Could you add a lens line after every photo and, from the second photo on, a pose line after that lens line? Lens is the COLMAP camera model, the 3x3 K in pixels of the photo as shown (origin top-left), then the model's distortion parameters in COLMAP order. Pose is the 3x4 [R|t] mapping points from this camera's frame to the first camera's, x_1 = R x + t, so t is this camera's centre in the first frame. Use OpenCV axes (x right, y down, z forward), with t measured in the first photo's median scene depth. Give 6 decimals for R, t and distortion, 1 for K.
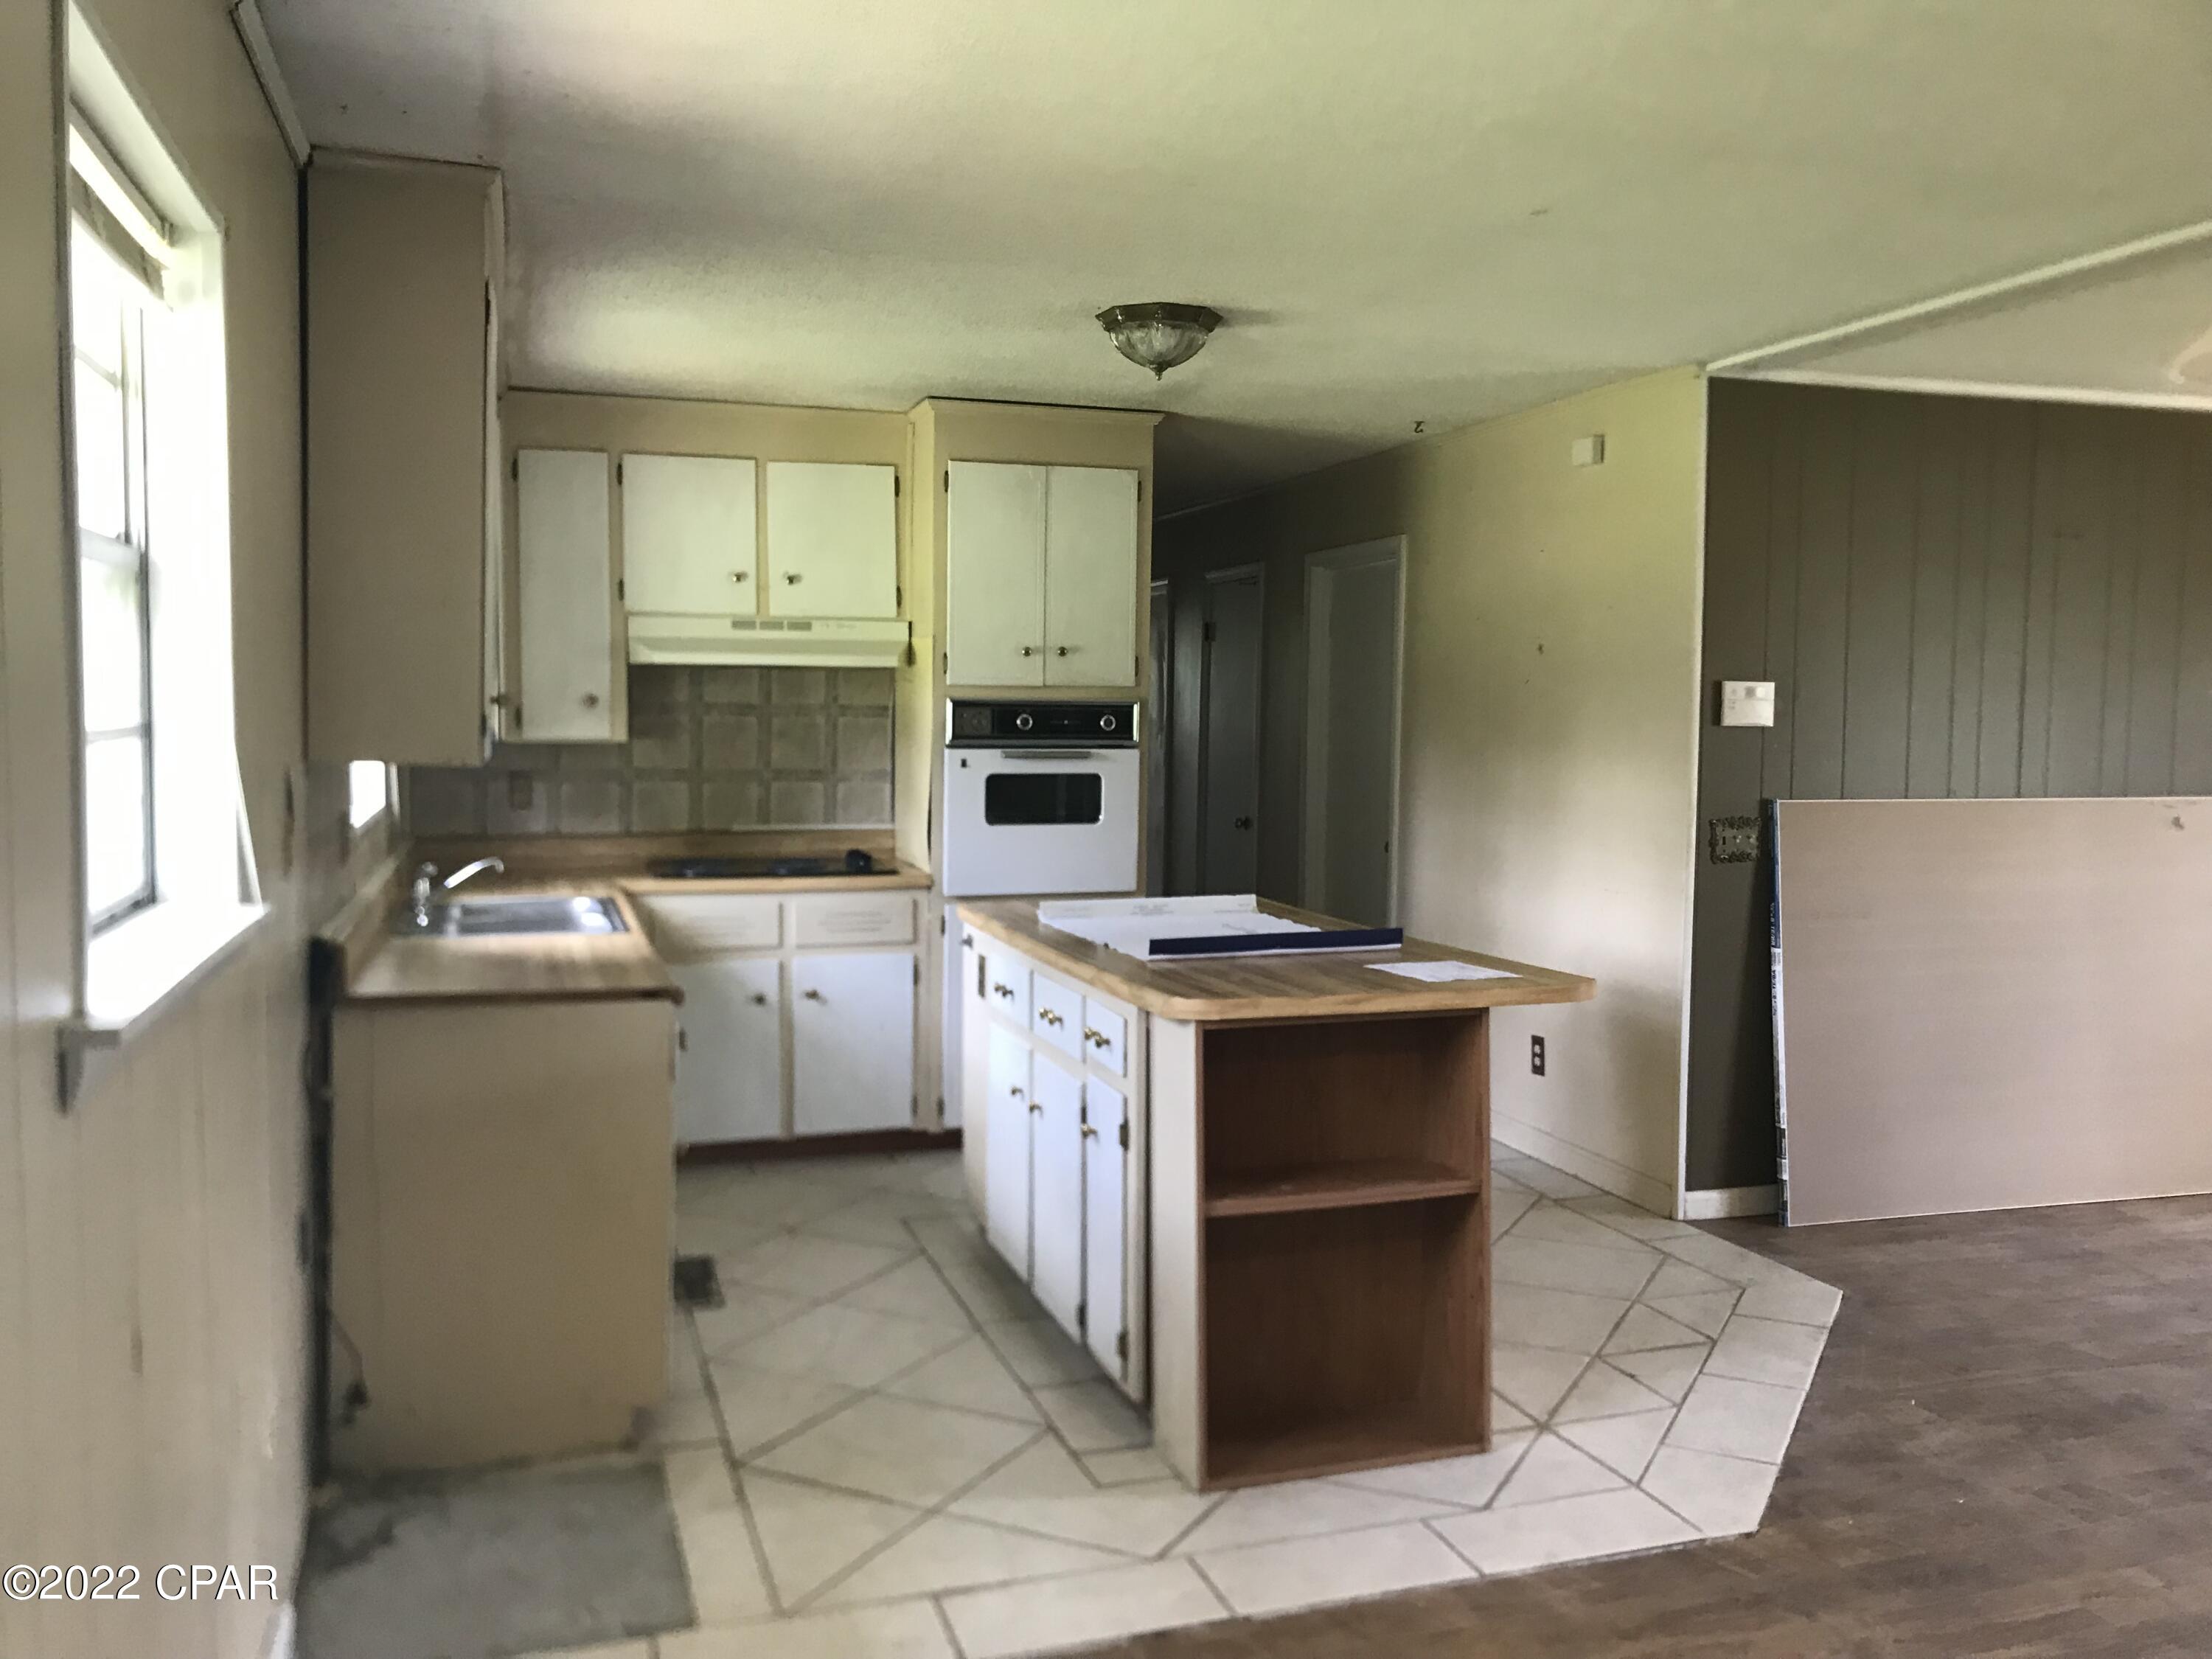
lens RADIAL K [[1837.3, 0, 1136.9], [0, 1837.3, 826.2], [0, 0, 1]] dist [0.057727, -0.058722]
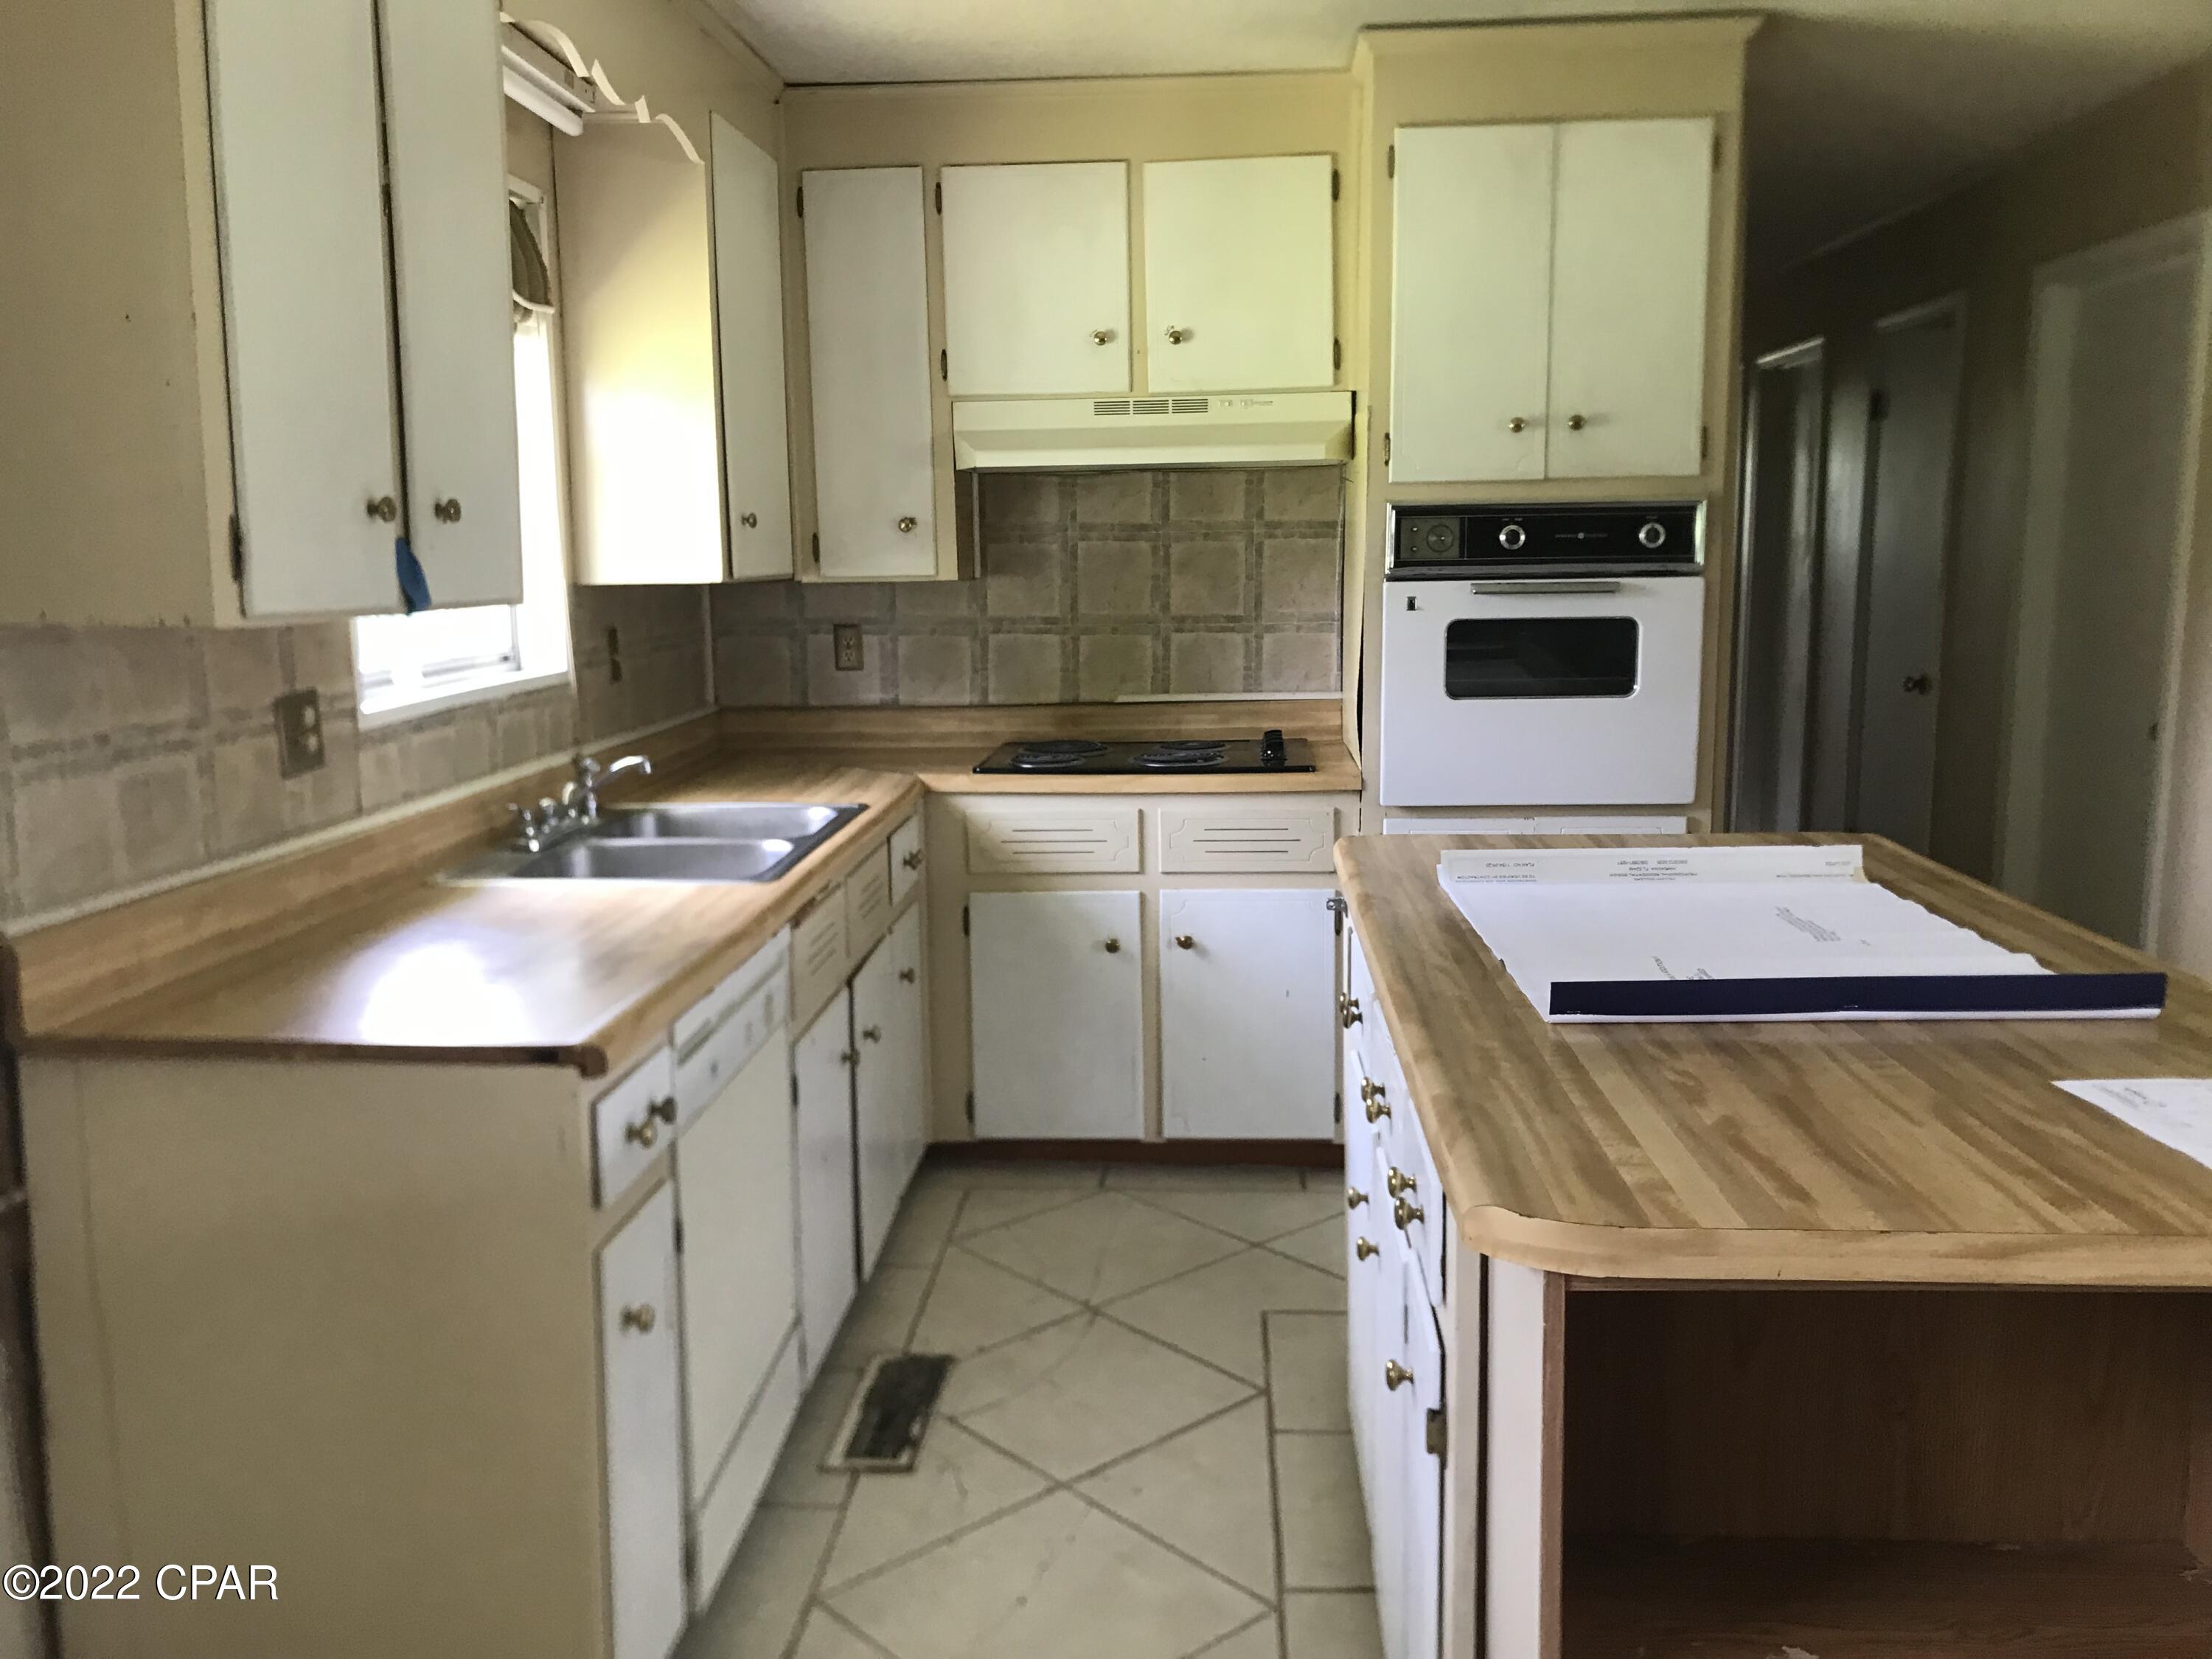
lens RADIAL K [[1840.0, 0, 1105.3], [0, 1840.0, 806.3], [0, 0, 1]] dist [0.088160, -0.185226]
pose [[0.927373, 0.030358, -0.372904, 0.053961], [-0.001855, 0.997064, 0.076556, -0.013182], [0.374133, -0.070304, 0.924706, 0.364805]]
